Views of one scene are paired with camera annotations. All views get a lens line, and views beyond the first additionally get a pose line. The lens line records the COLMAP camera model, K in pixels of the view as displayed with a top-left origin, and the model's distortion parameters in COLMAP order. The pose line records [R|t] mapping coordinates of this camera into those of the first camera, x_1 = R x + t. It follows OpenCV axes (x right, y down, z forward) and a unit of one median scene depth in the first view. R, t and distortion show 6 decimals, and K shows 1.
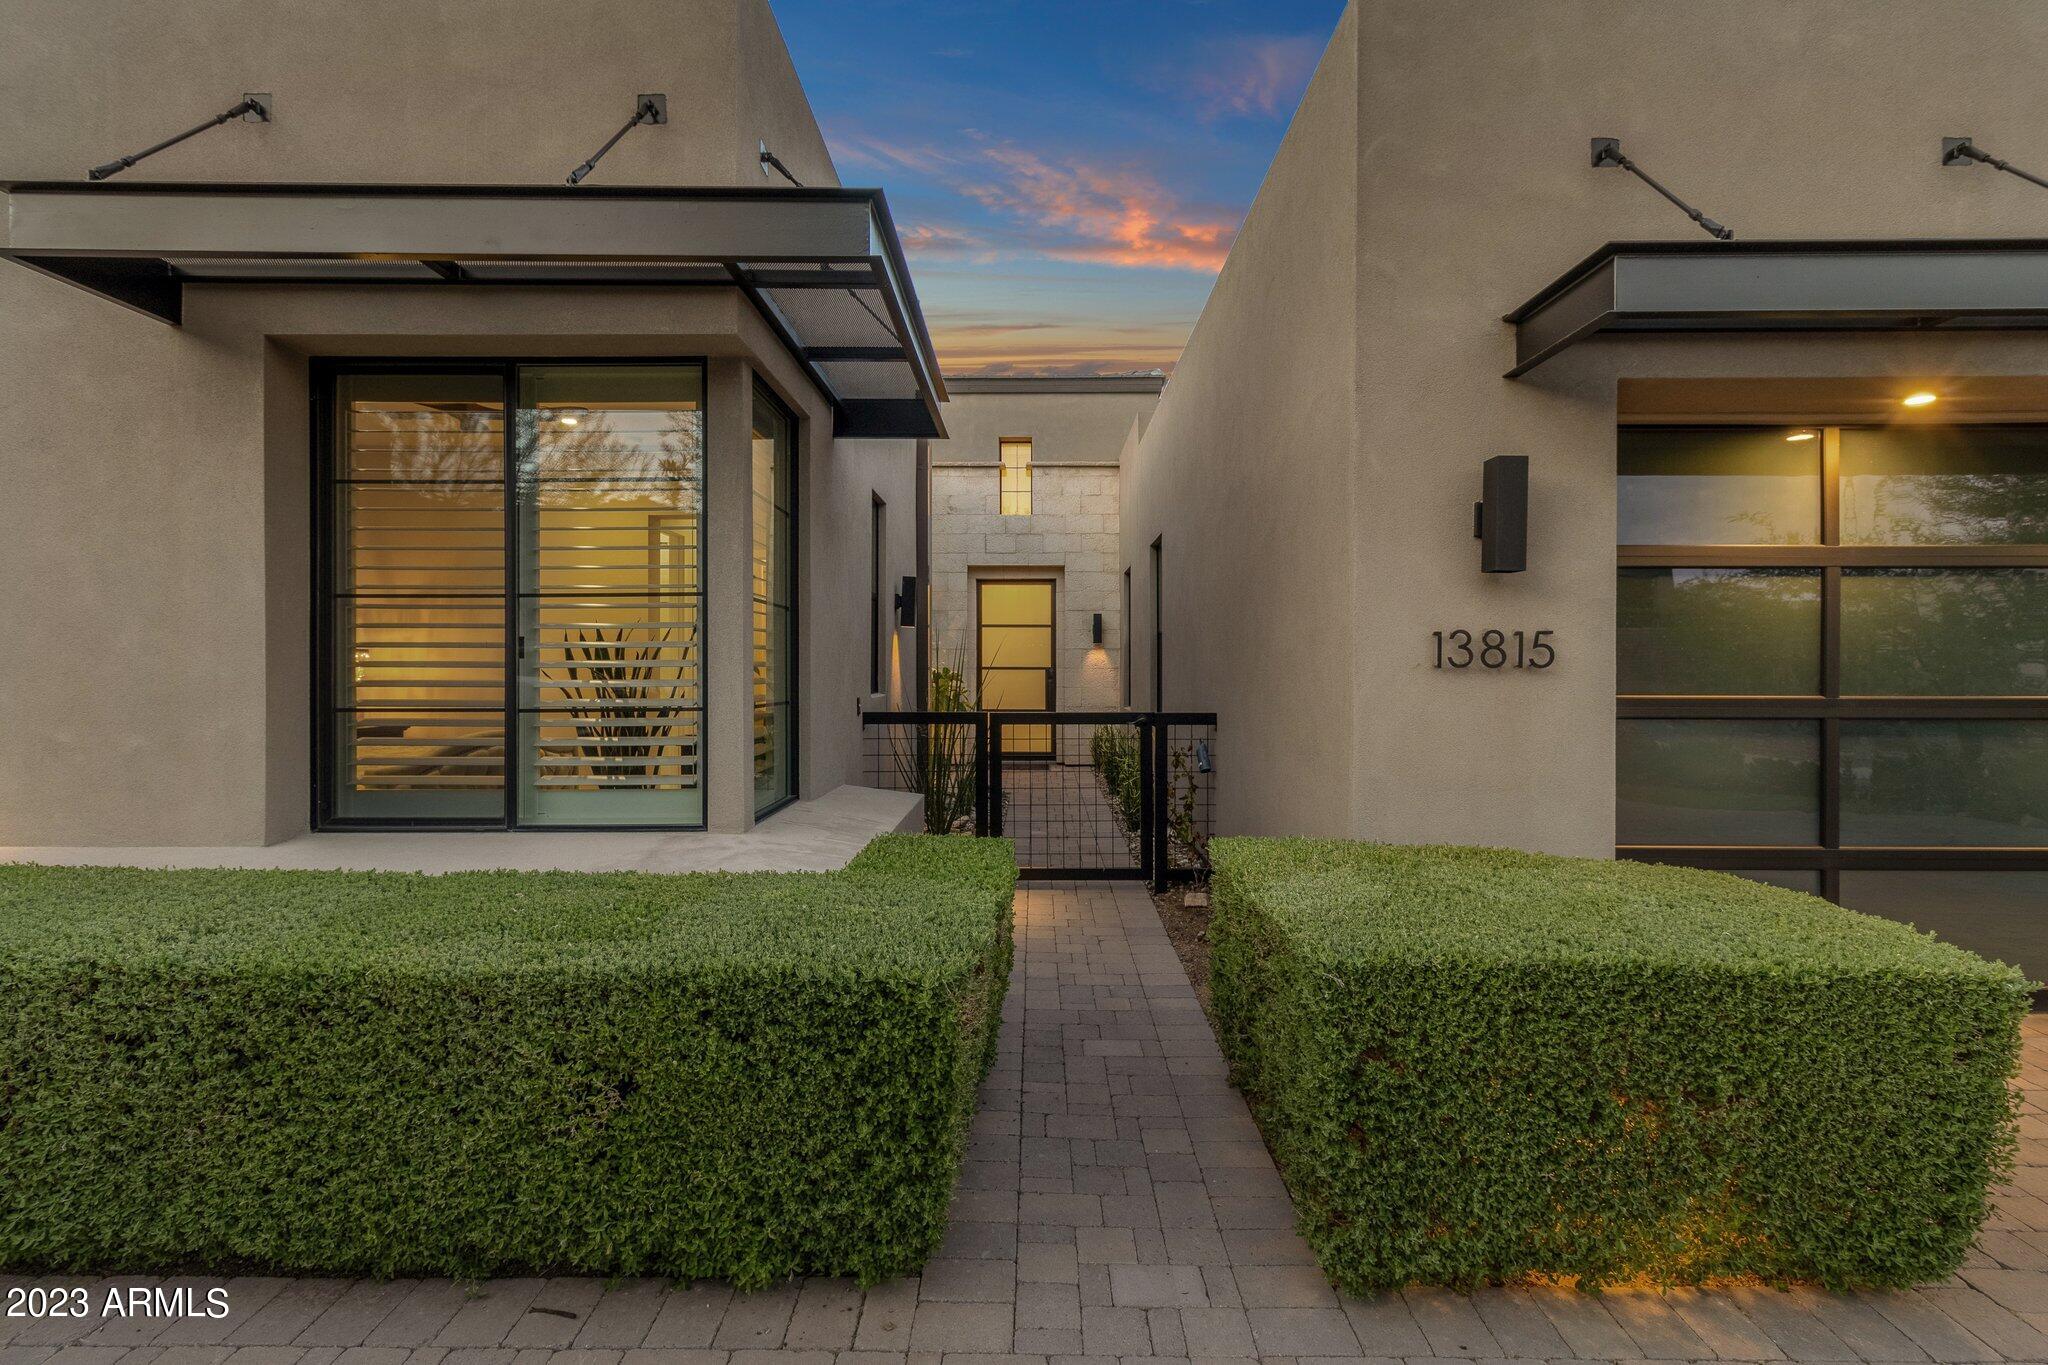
lens RADIAL K [[952.6, 0, 1025.2], [0, 952.6, 669.5], [0, 0, 1]] dist [0.003073, 0.000684]
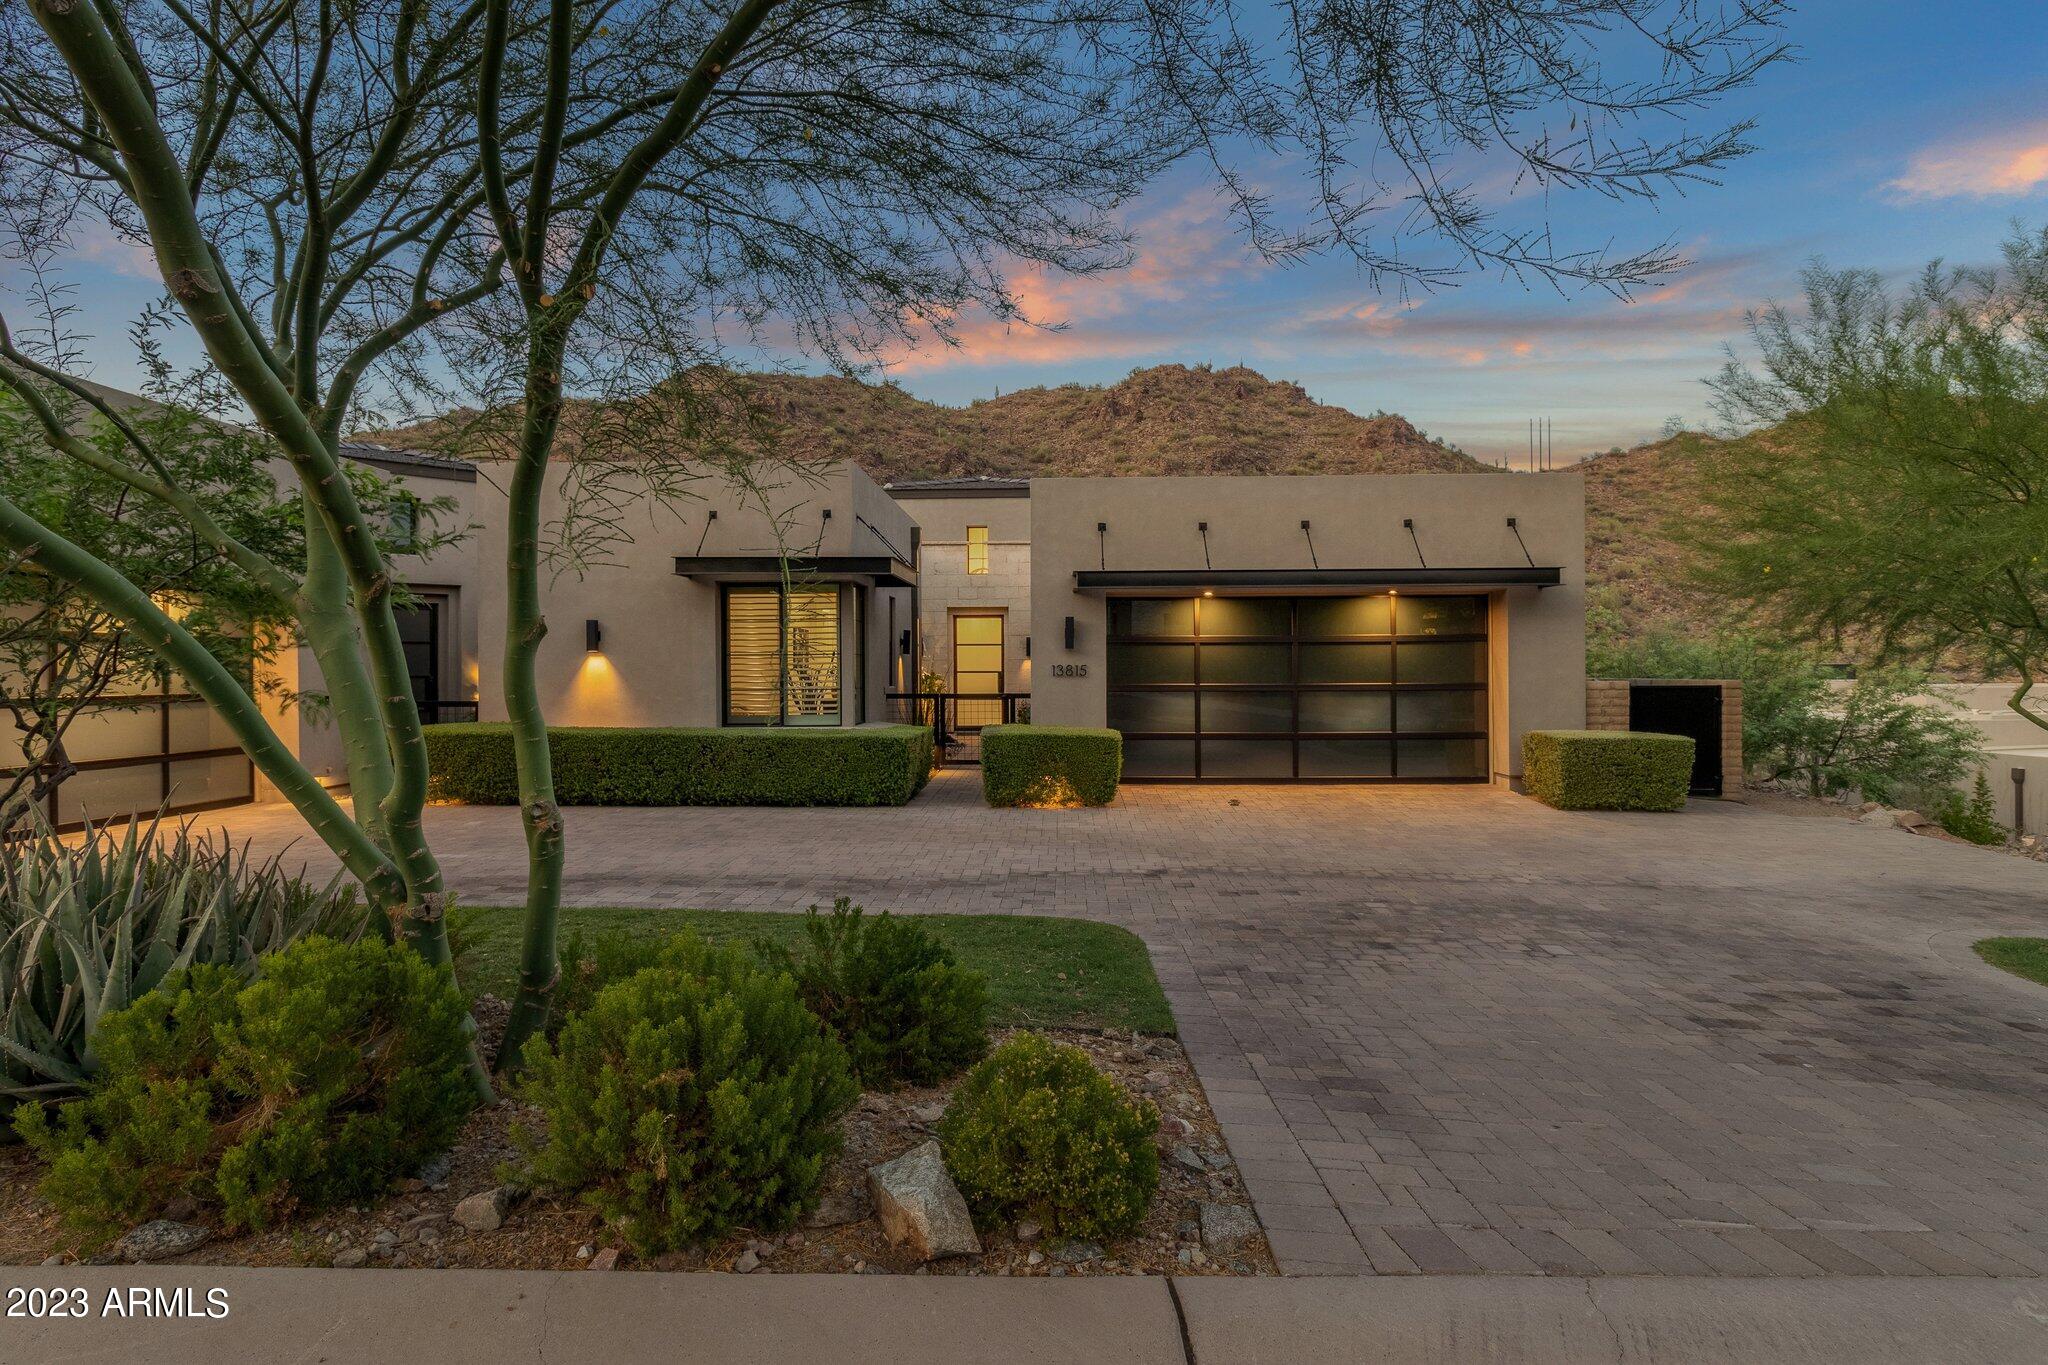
lens RADIAL K [[1104.2, 0, 1028.0], [0, 1104.2, 678.1], [0, 0, 1]] dist [0.000890, -0.000238]
pose [[0.999667, -0.003729, -0.025540, 0.120334], [0.003986, 0.999942, 0.010005, -0.009360], [0.025501, -0.010103, 0.999624, -0.829421]]
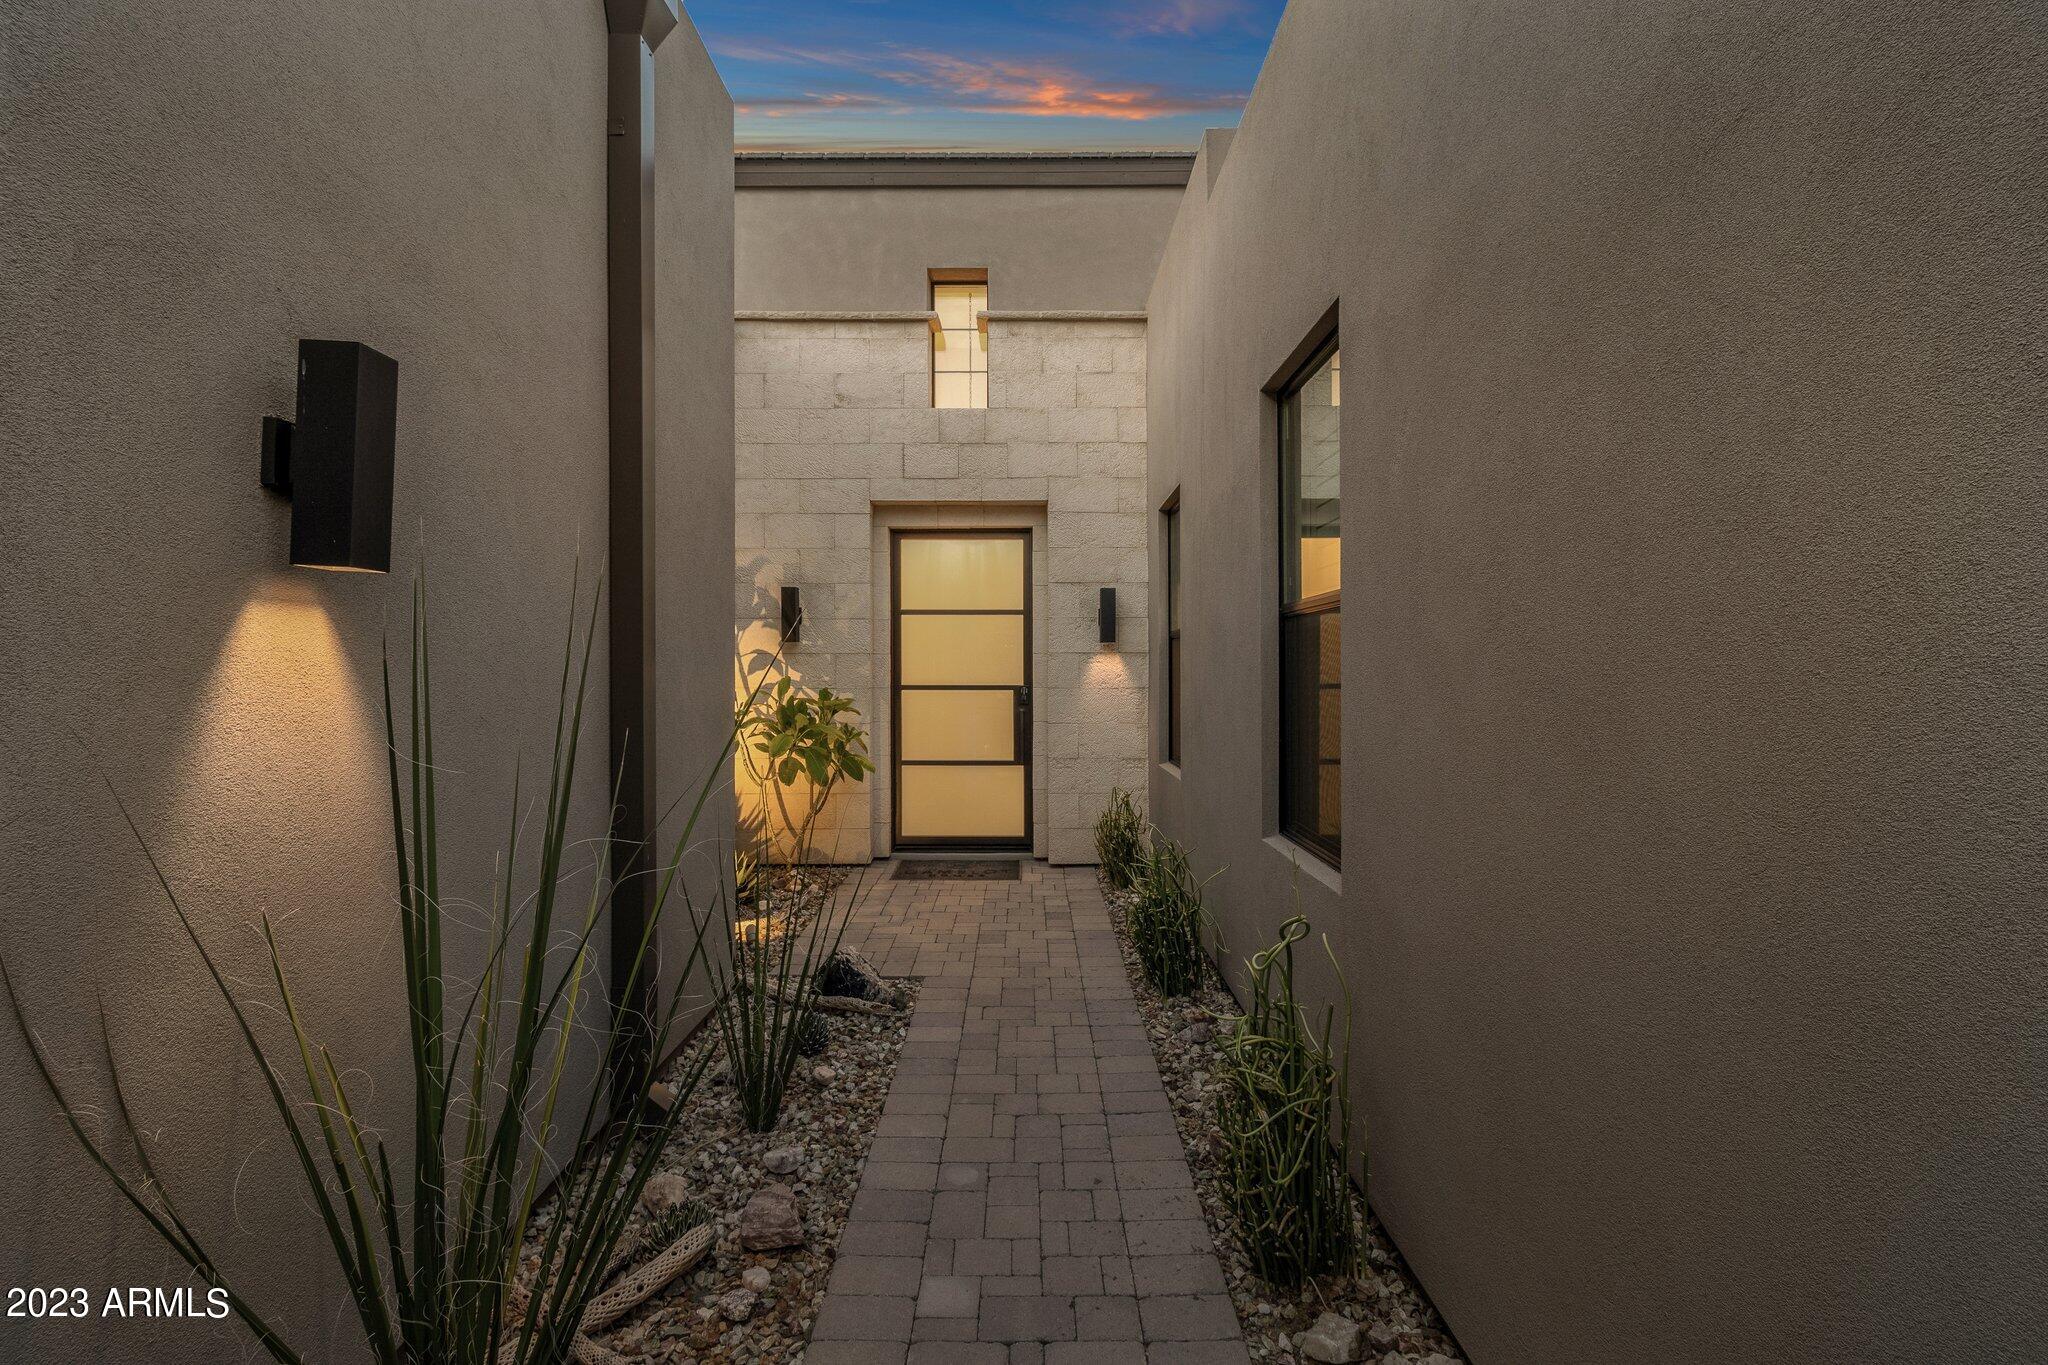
lens RADIAL K [[952.6, 0, 1025.2], [0, 952.6, 669.5], [0, 0, 1]] dist [0.003073, 0.000684]
pose [[0.999930, -0.001056, 0.011824, 0.021998], [0.001162, 0.999959, -0.008944, -0.007149], [-0.011815, 0.008957, 0.999890, 0.452030]]
